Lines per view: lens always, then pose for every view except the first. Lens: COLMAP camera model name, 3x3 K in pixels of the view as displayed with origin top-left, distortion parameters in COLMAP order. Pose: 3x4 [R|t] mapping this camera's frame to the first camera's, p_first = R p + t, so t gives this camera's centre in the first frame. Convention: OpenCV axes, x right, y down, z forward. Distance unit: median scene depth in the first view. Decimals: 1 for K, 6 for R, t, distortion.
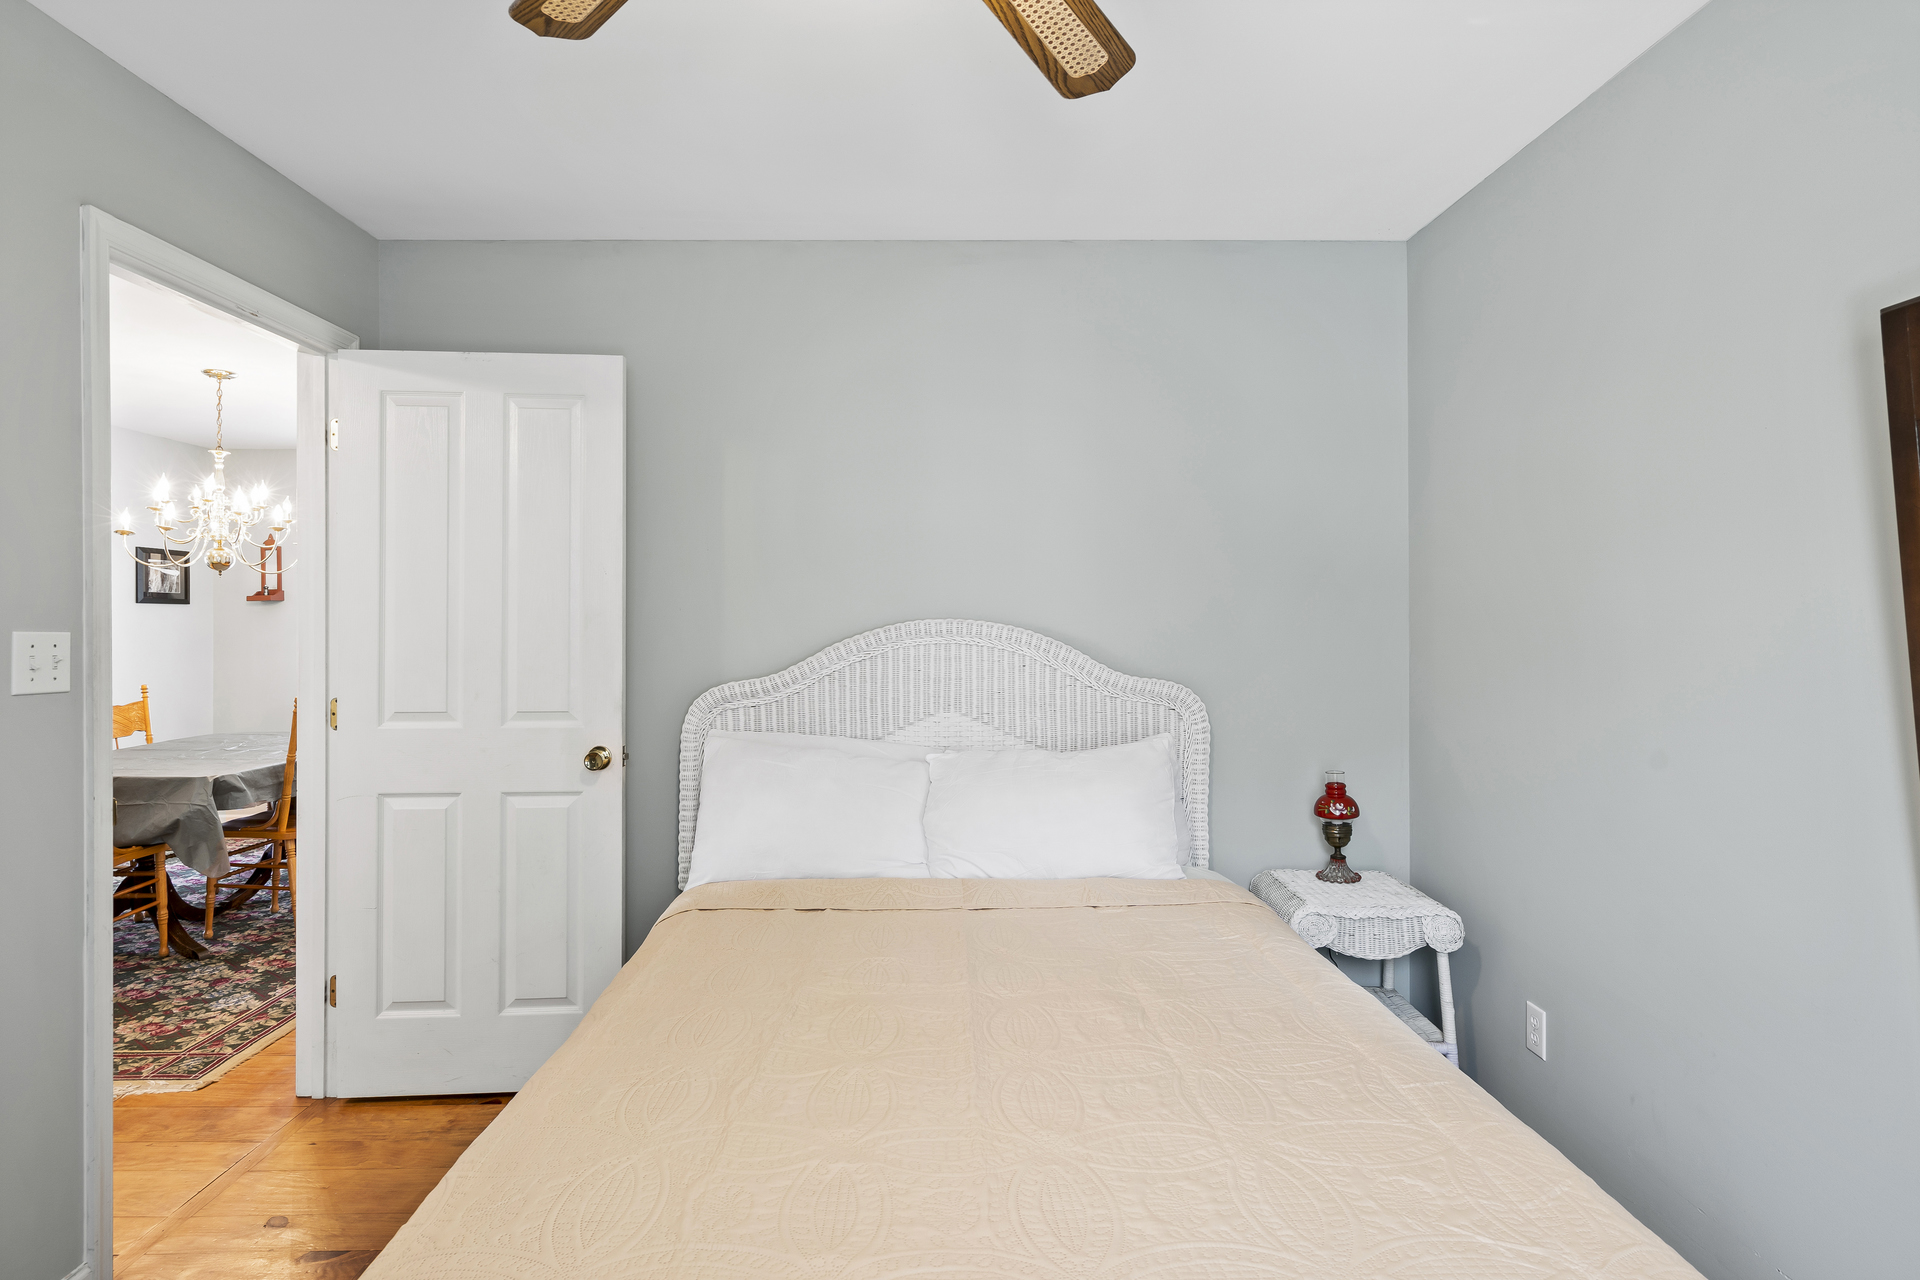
lens RADIAL K [[950.6, 0, 960.0], [0, 950.6, 640.0], [0, 0, 1]] dist [-0.000583, -0.000010]
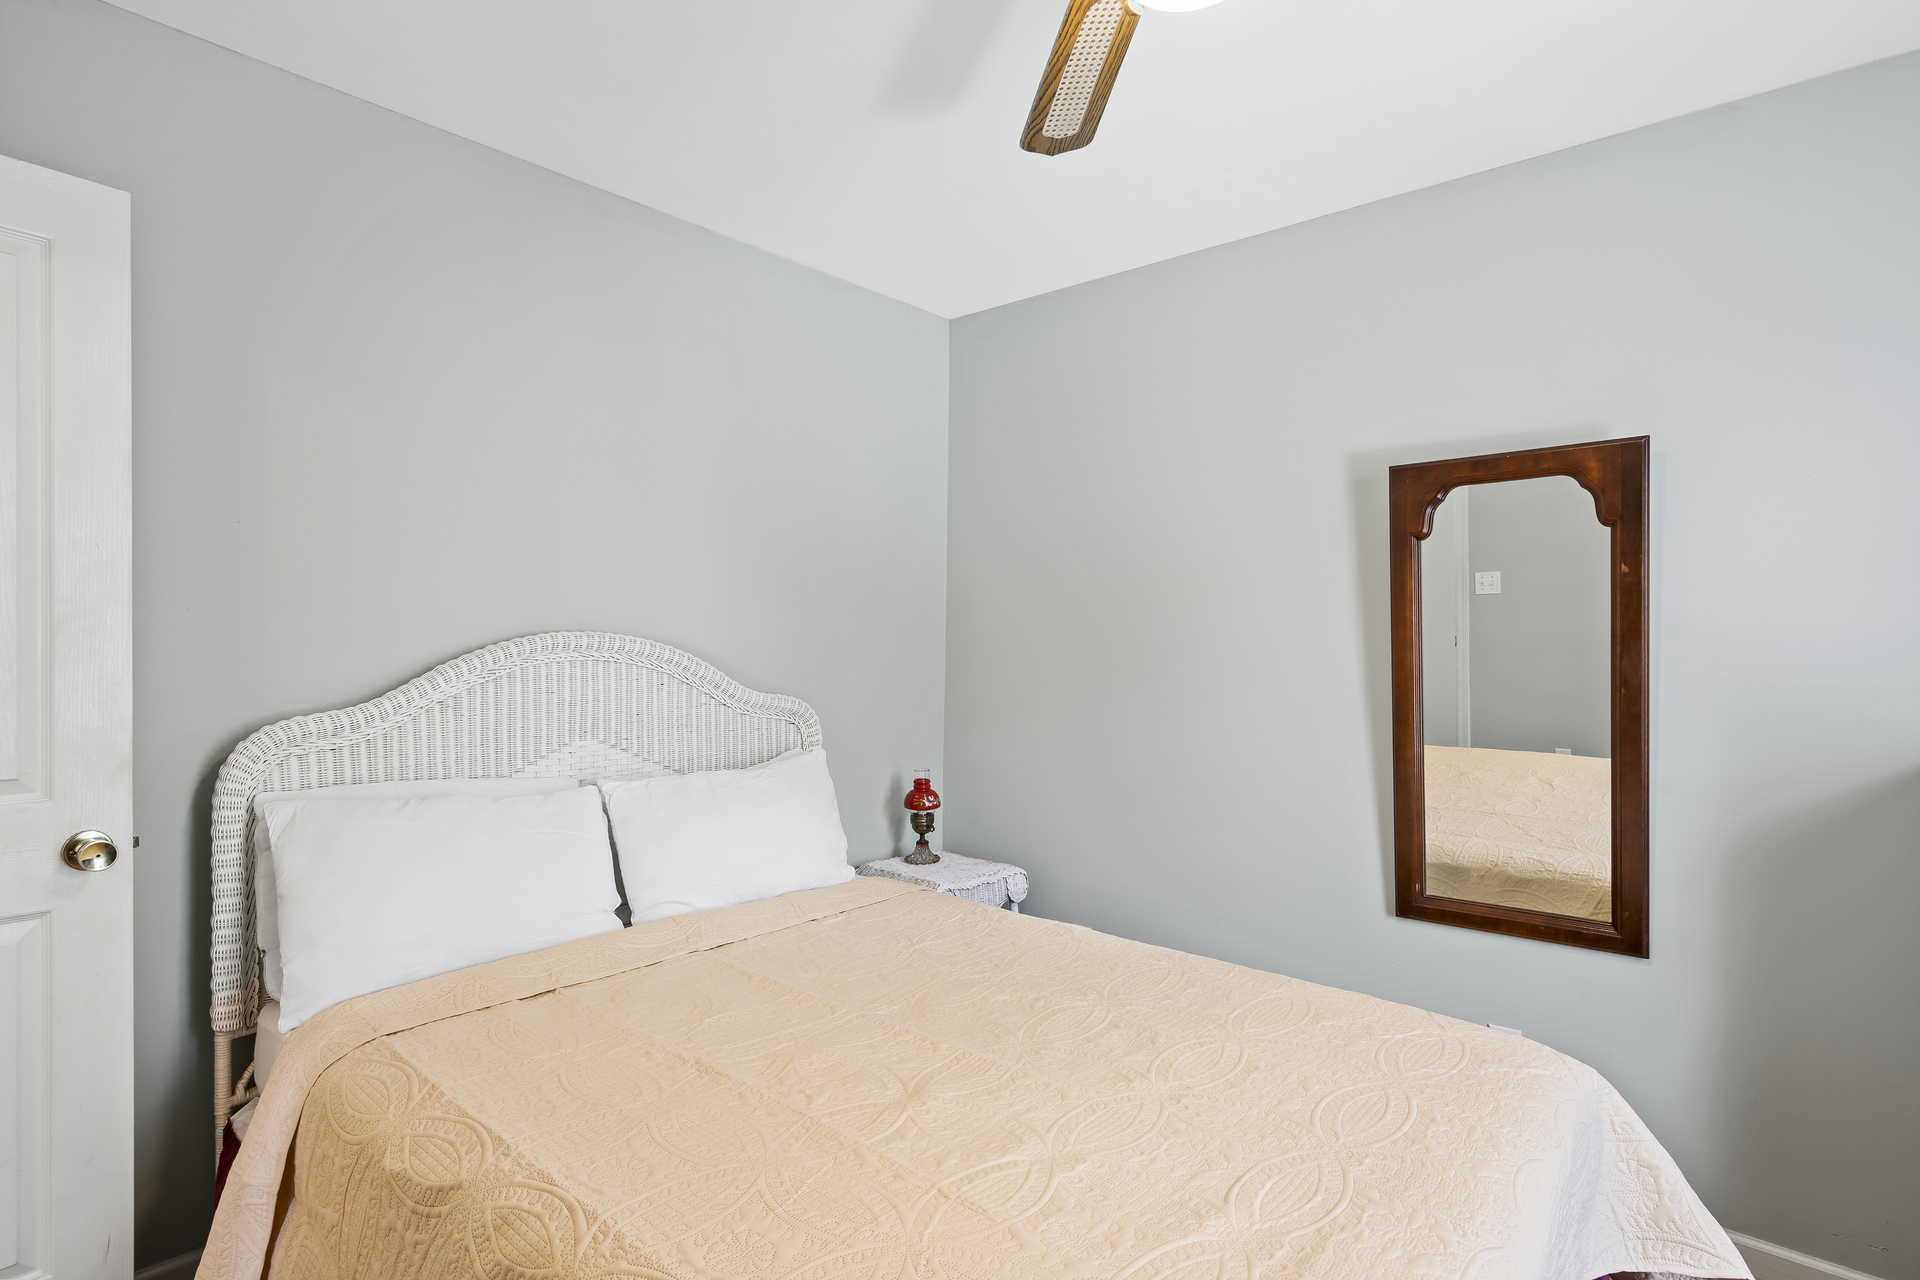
lens RADIAL K [[932.2, 0, 959.2], [0, 932.2, 686.4], [0, 0, 1]] dist [0.000322, 0.000190]
pose [[0.698342, -0.023226, 0.715388, -0.381933], [-0.000836, 0.999446, 0.033265, -0.000993], [-0.715764, -0.023829, 0.697936, 0.172596]]
